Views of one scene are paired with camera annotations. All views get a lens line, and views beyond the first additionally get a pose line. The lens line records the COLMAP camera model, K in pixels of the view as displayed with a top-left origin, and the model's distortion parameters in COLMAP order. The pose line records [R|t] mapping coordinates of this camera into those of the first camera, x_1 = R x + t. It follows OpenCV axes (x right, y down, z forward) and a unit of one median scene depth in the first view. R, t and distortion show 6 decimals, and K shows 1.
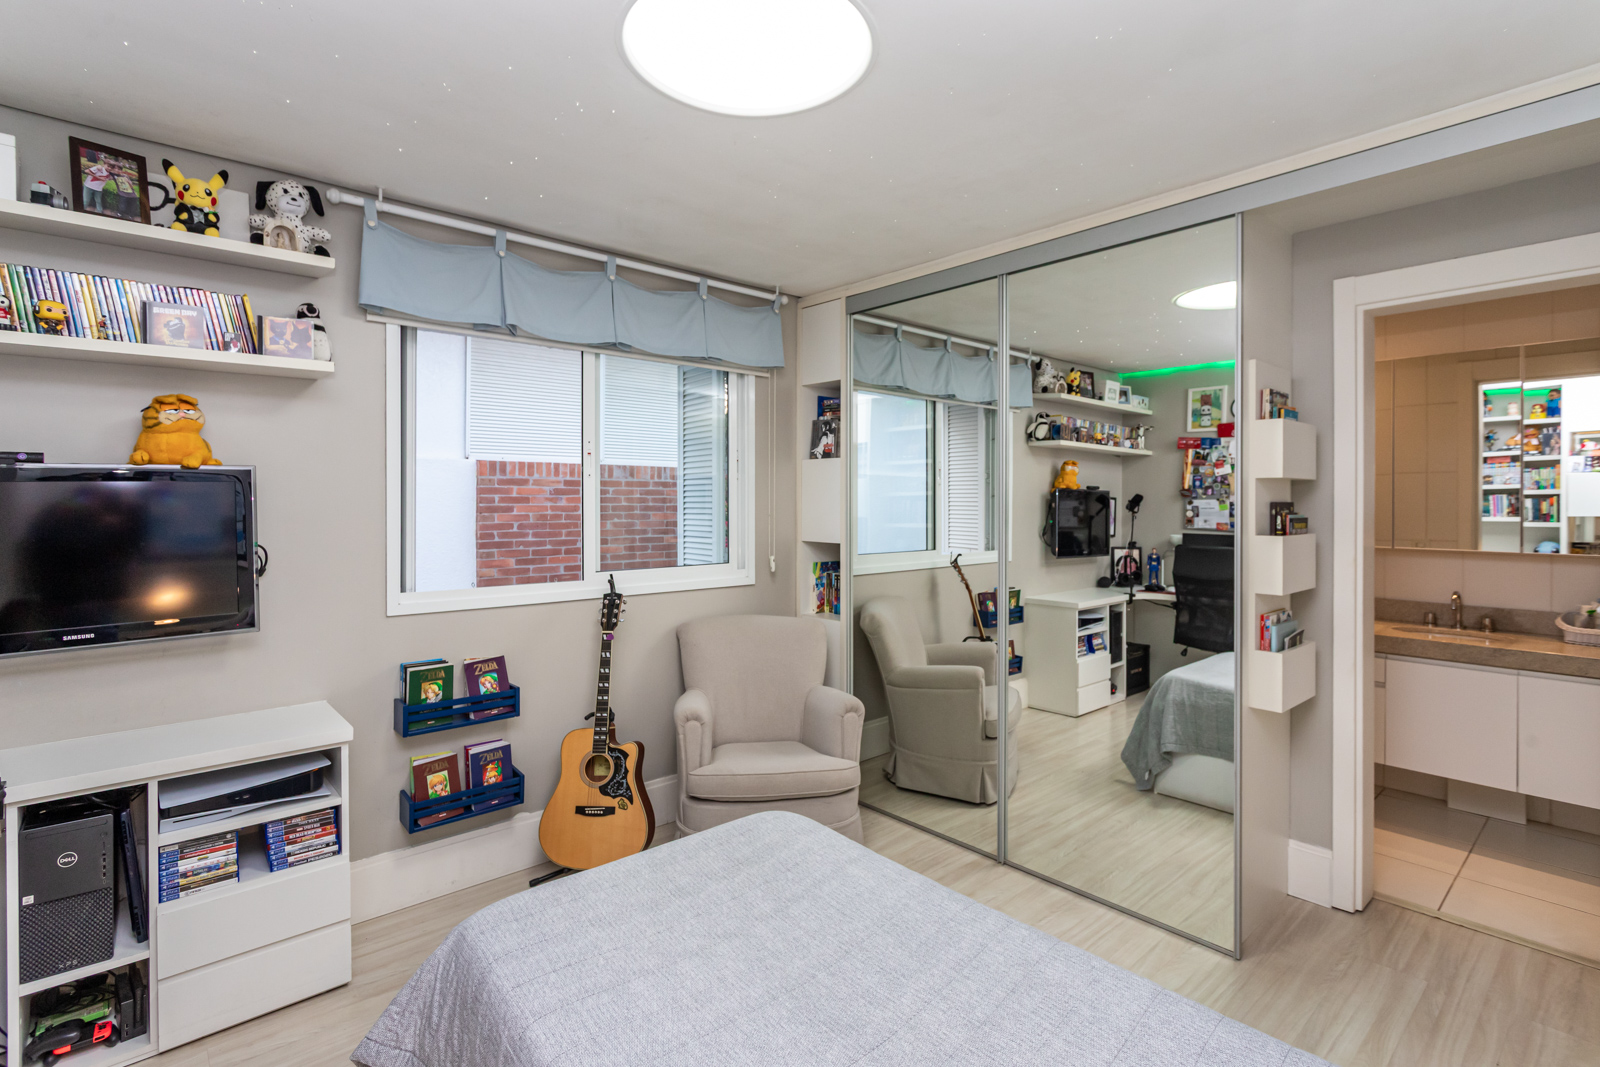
lens RADIAL K [[770.6, 0, 803.0], [0, 770.6, 510.5], [0, 0, 1]] dist [-0.000690, -0.000058]
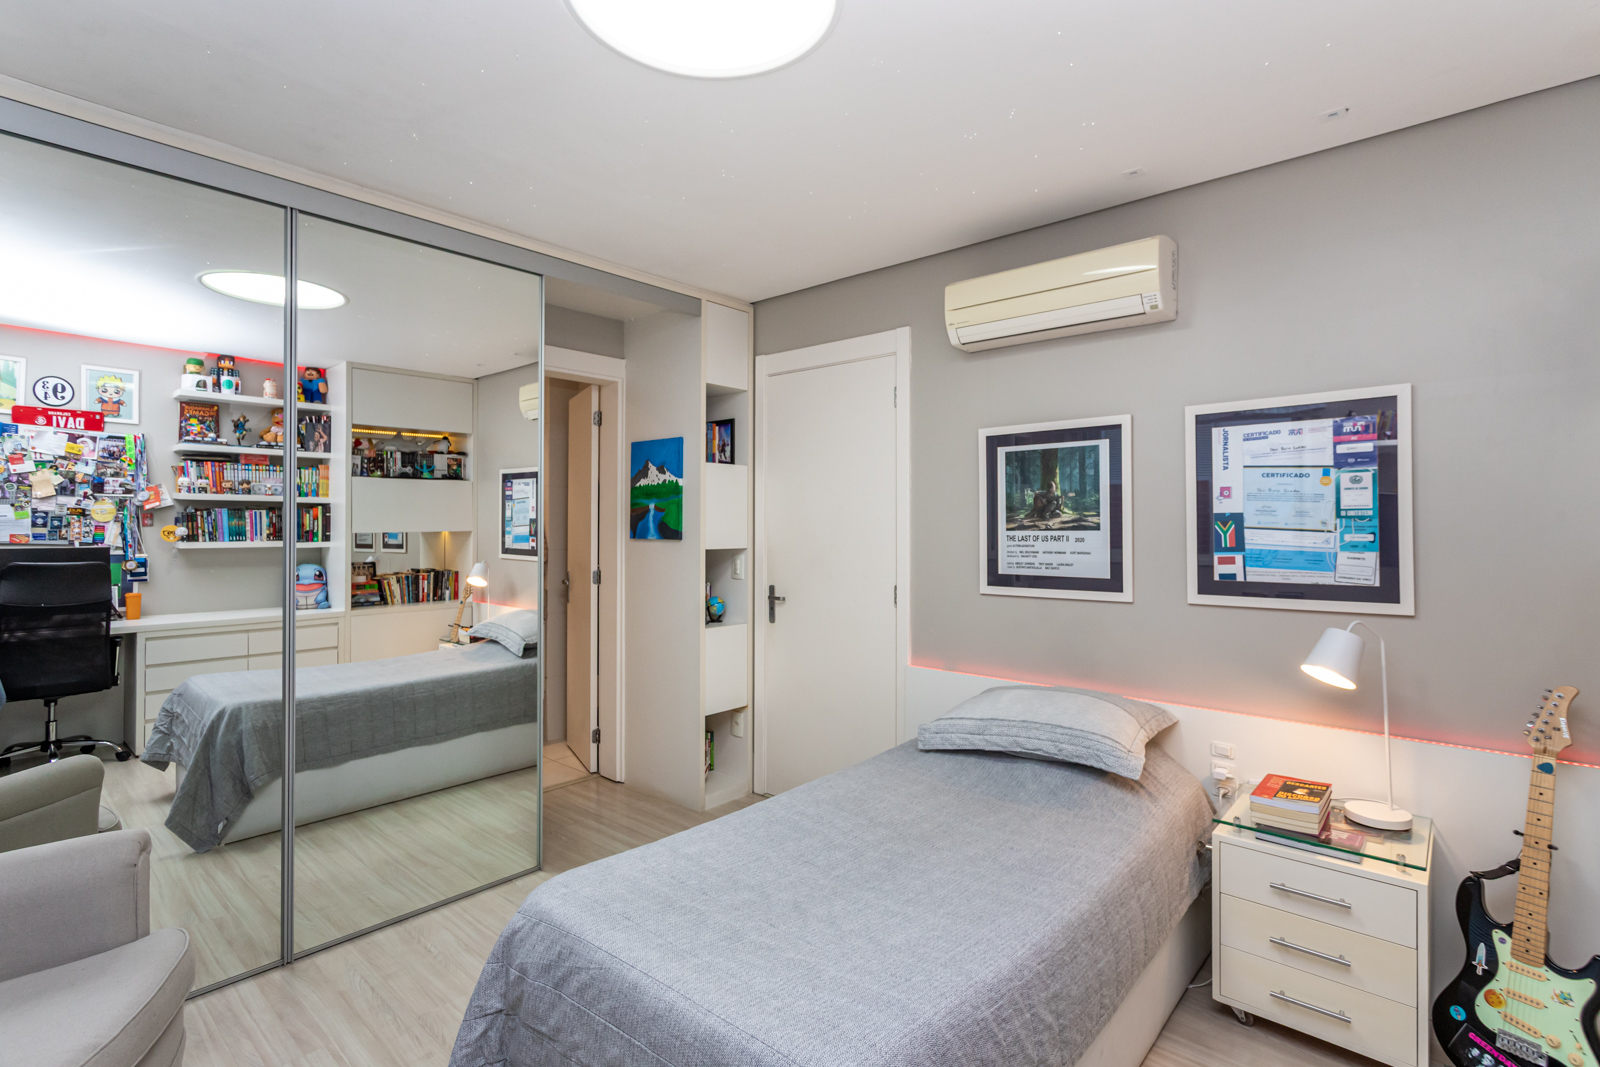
lens RADIAL K [[770.6, 0, 803.0], [0, 770.6, 510.5], [0, 0, 1]] dist [-0.000690, -0.000058]
pose [[-0.132975, 0.017170, 0.990971, -0.574457], [0.007355, 0.999839, -0.016337, 0.018519], [-0.991092, 0.005116, -0.133080, 0.576465]]
